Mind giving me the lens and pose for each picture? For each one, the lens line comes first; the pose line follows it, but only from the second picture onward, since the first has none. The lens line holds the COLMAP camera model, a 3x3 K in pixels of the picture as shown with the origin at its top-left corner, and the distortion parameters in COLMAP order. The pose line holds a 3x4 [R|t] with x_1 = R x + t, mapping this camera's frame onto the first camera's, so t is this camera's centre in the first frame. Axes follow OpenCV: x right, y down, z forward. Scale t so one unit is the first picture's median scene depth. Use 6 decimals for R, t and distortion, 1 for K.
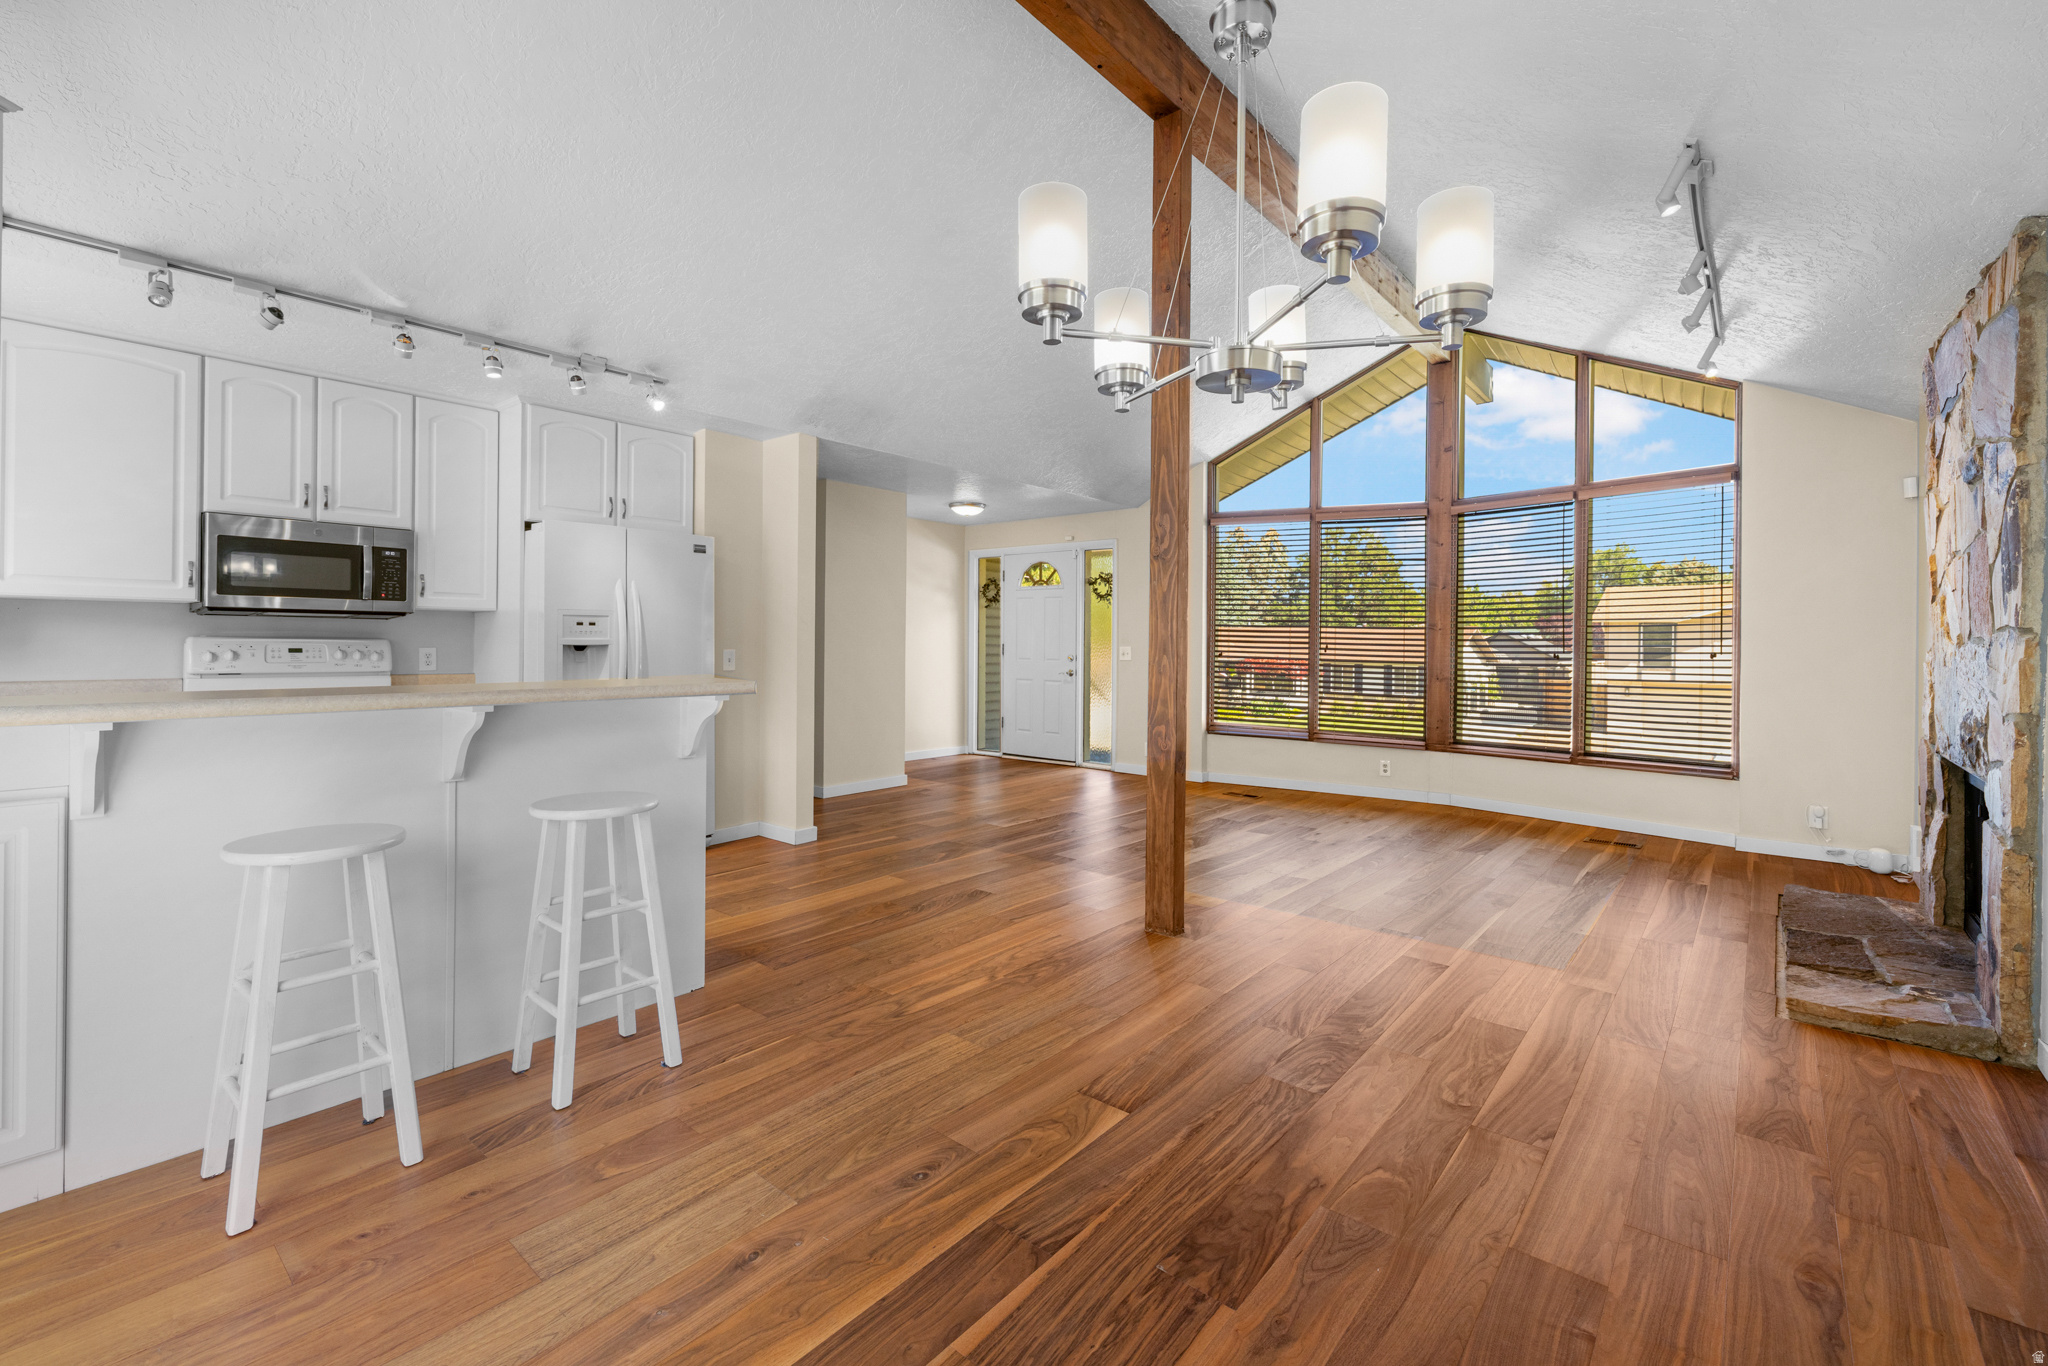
lens RADIAL K [[875.2, 0, 1019.9], [0, 875.2, 639.4], [0, 0, 1]] dist [0.001641, 0.000174]
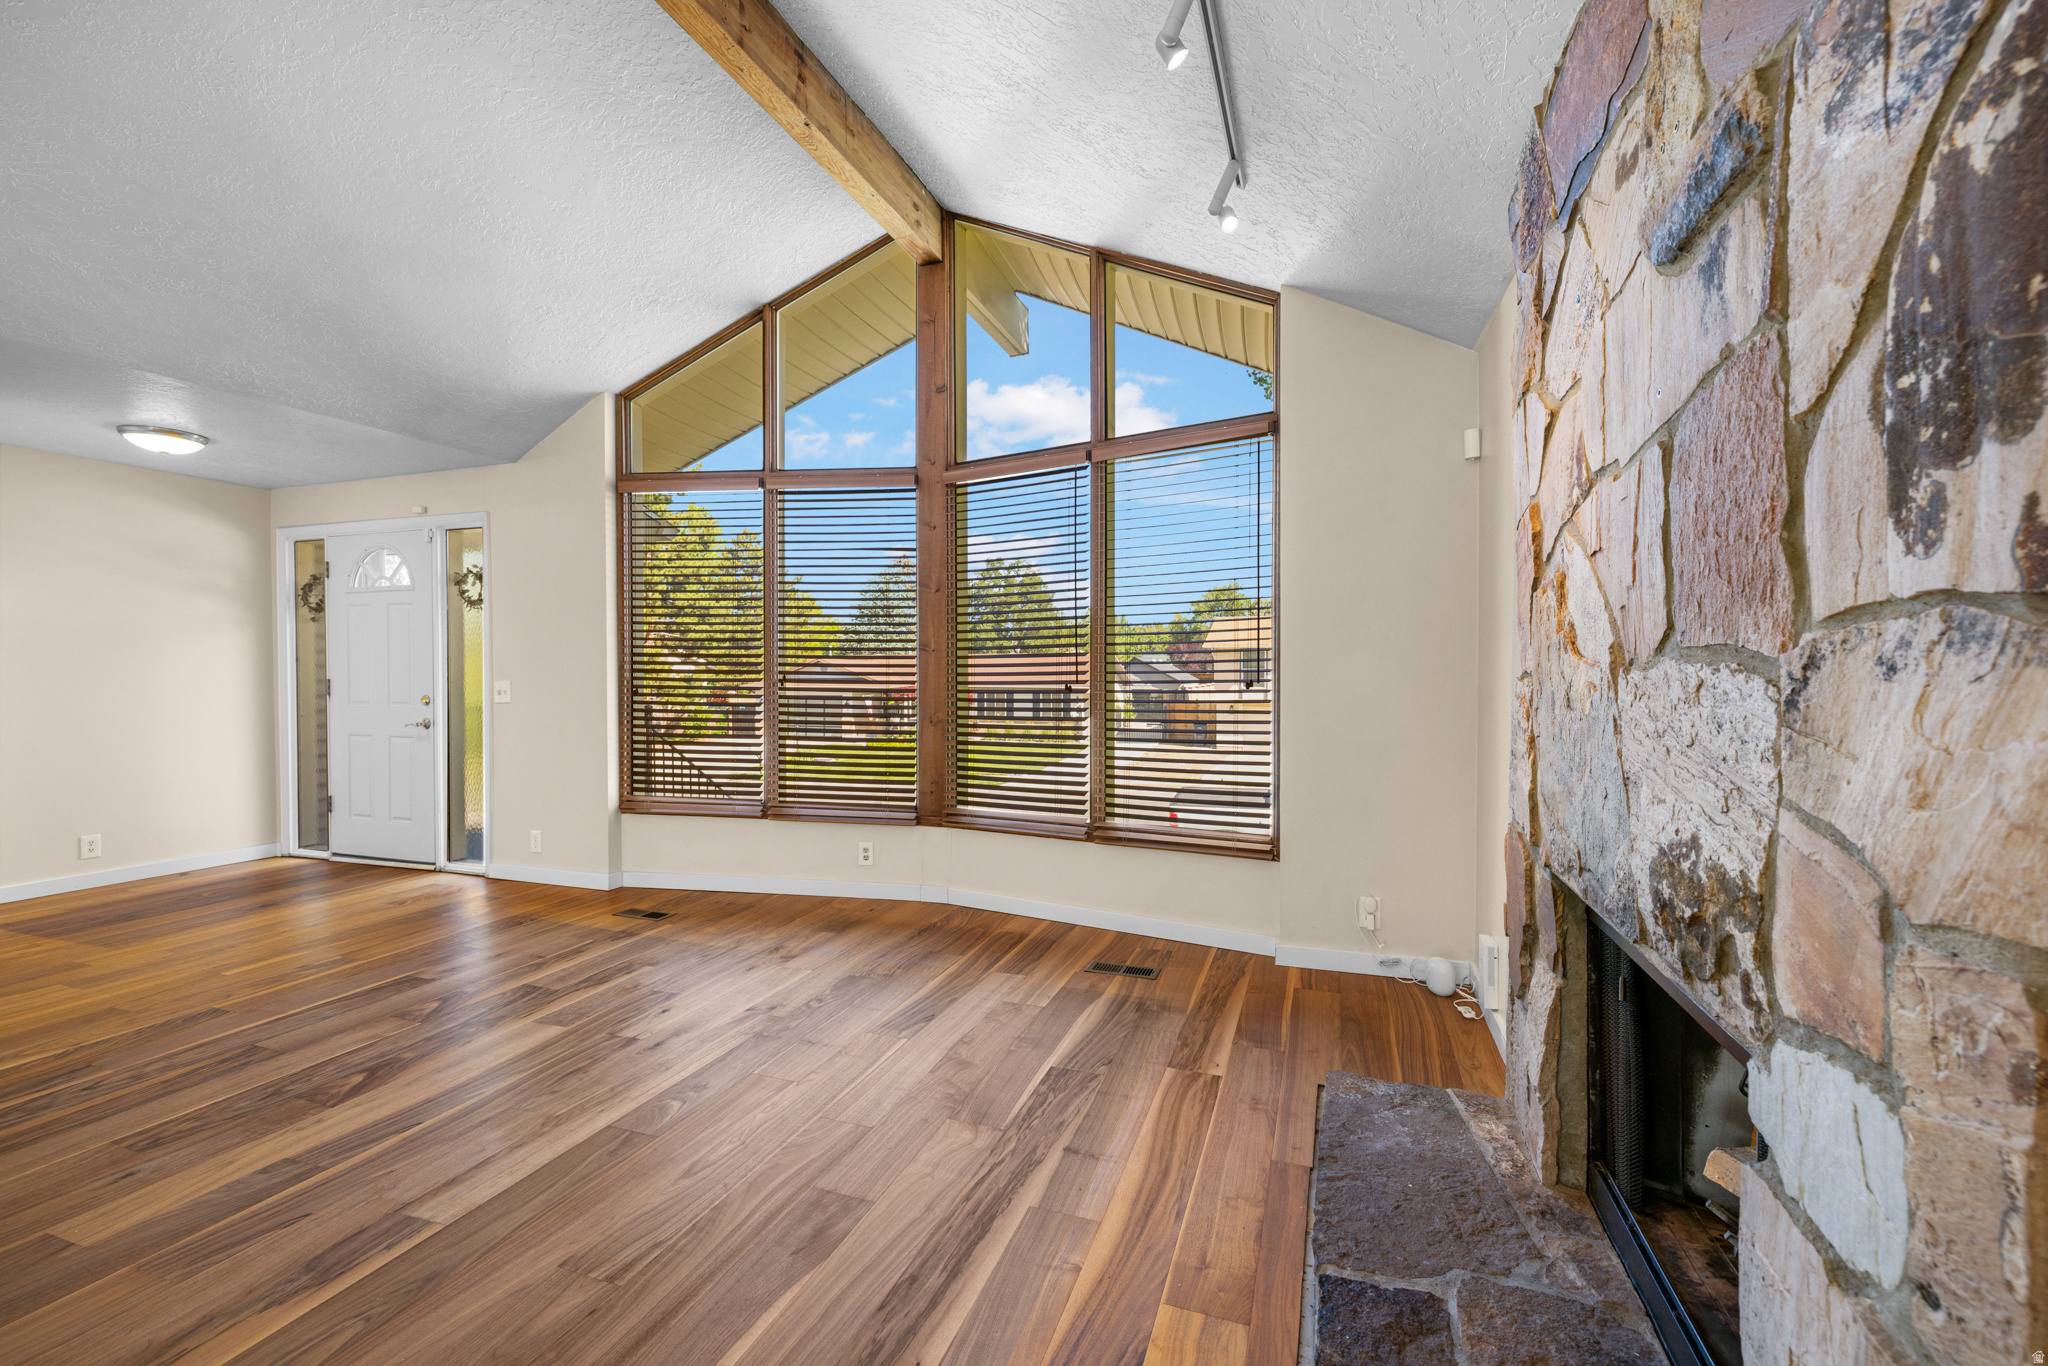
lens RADIAL K [[862.9, 0, 1018.9], [0, 862.9, 674.4], [0, 0, 1]] dist [-0.000438, -0.000050]
pose [[0.937084, -0.013299, 0.348850, 0.378943], [0.010284, 0.999892, 0.010493, 0.001315], [-0.348952, -0.006245, 0.937120, 0.418802]]
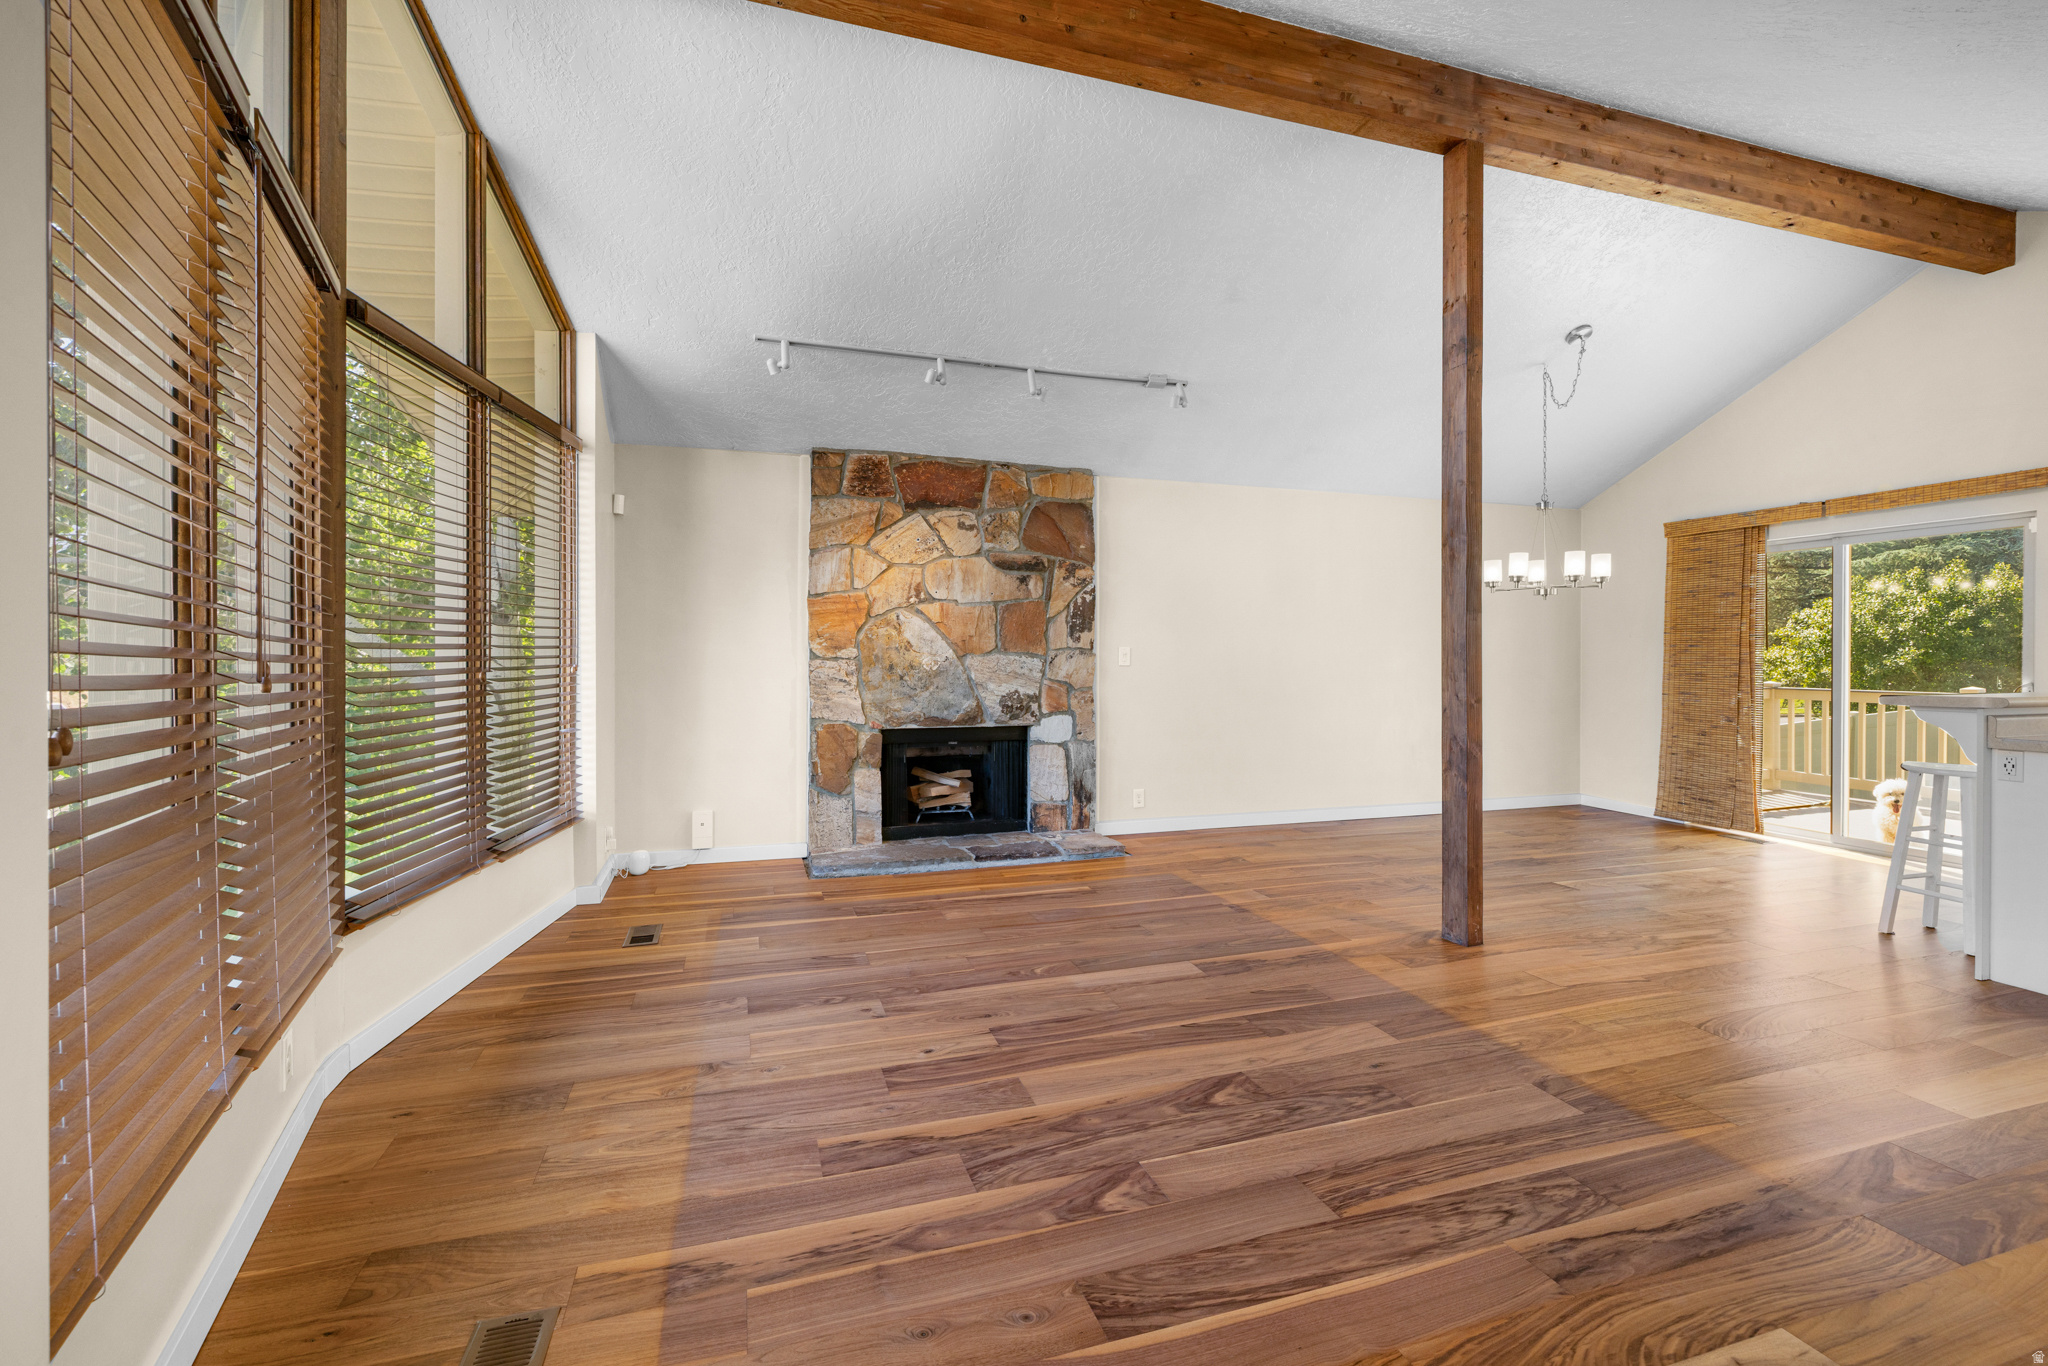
lens RADIAL K [[862.9, 0, 1018.9], [0, 862.9, 674.4], [0, 0, 1]] dist [-0.000438, -0.000050]
pose [[-0.846457, -0.019688, 0.532093, 0.049998], [-0.010883, 0.999747, 0.019679, 0.004468], [-0.532346, 0.010867, -0.846457, 1.434944]]
